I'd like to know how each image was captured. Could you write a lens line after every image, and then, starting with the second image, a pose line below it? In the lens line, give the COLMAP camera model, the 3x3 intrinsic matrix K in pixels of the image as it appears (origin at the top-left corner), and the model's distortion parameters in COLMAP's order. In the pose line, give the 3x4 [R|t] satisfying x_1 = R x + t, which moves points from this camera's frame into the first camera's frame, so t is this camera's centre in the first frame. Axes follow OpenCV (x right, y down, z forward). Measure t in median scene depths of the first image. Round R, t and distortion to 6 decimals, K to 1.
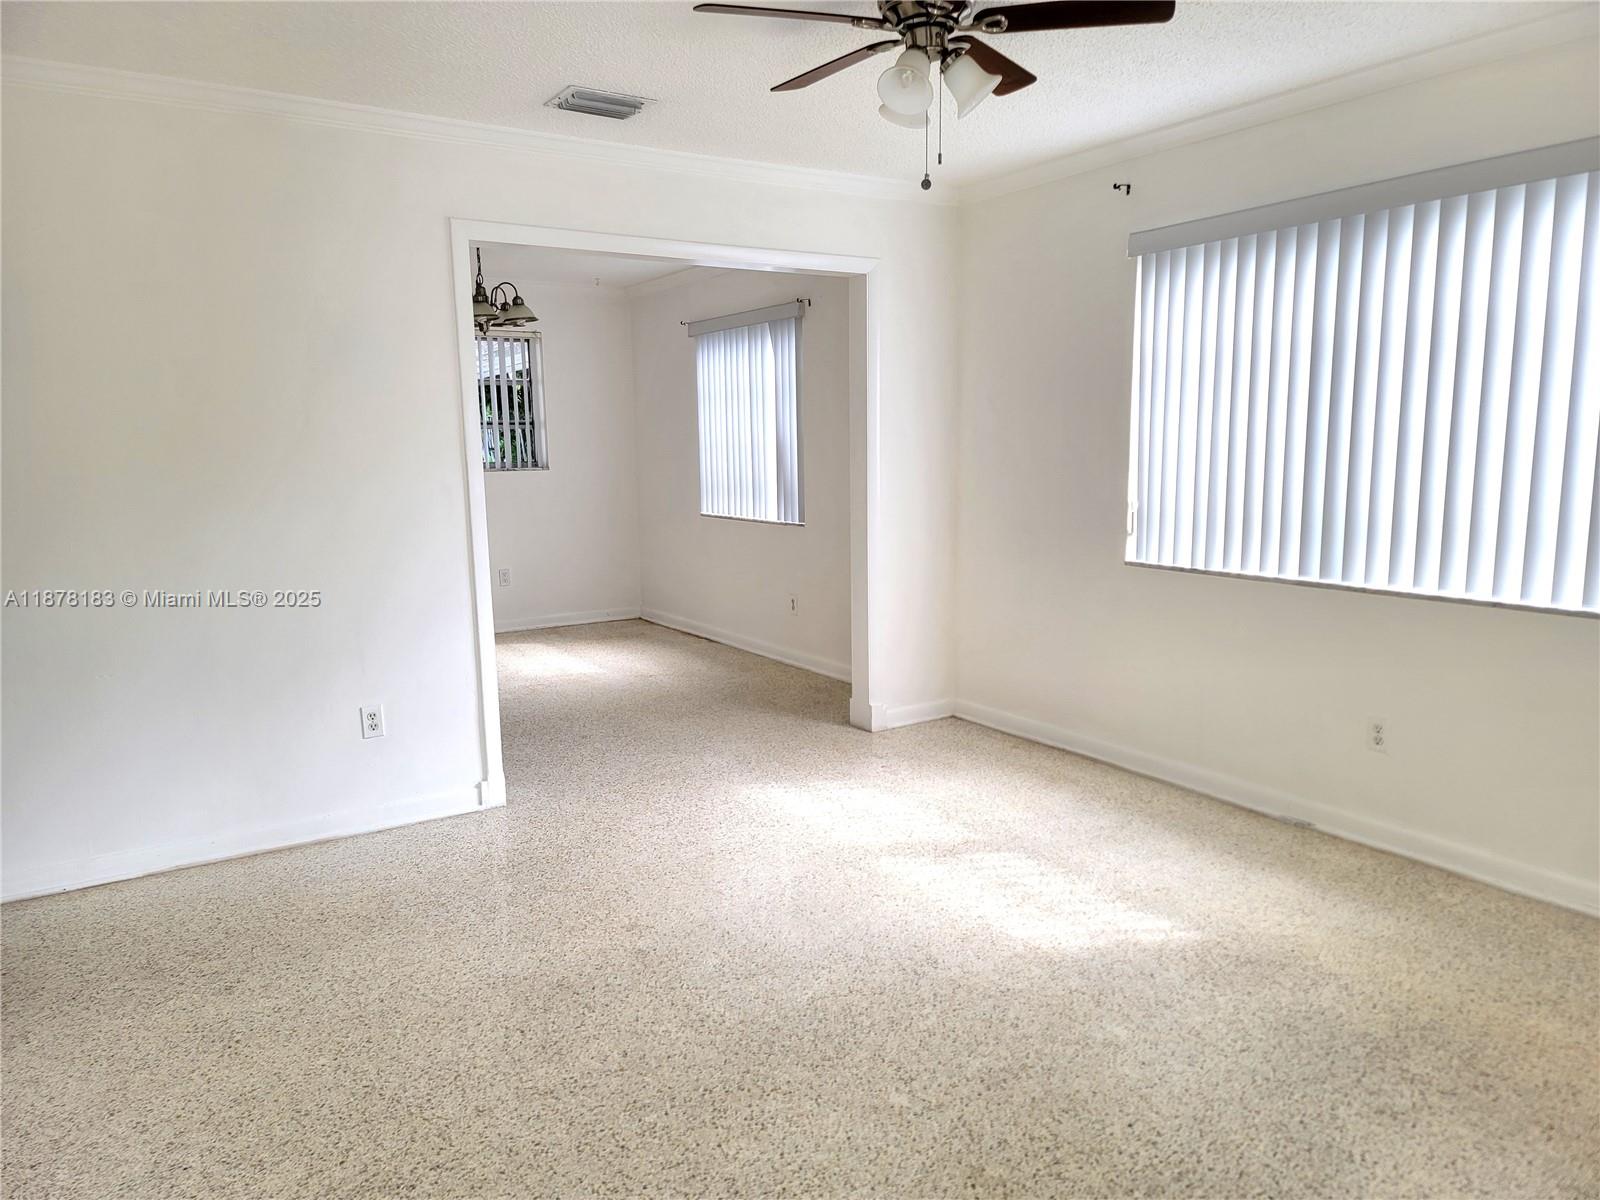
lens RADIAL K [[1100.2, 0, 801.7], [0, 1100.2, 602.9], [0, 0, 1]] dist [-0.005480, -0.003606]
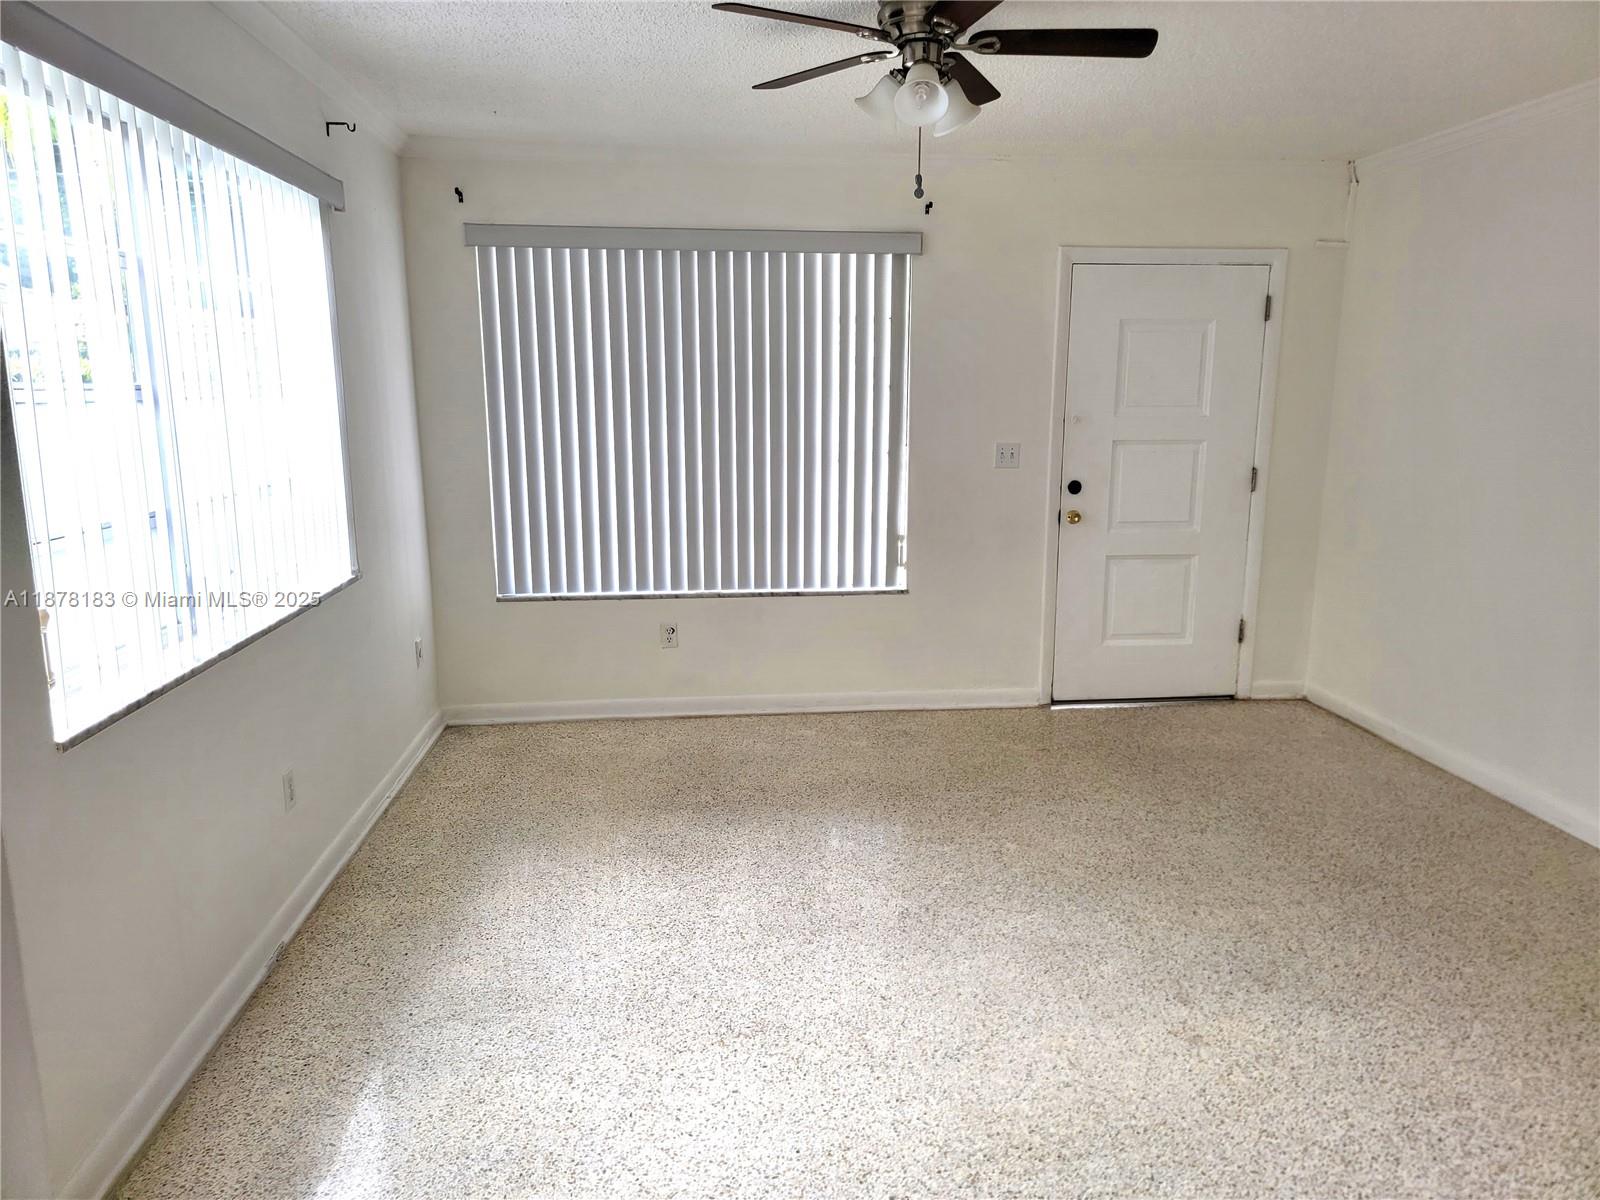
lens RADIAL K [[1100.2, 0, 800.0], [0, 1100.2, 603.8], [0, 0, 1]] dist [-0.005480, -0.003606]
pose [[-0.894011, -0.071517, 0.442300, -0.268061], [0.079983, 0.945847, 0.314604, -0.340924], [-0.440848, 0.316636, -0.839878, 2.000846]]
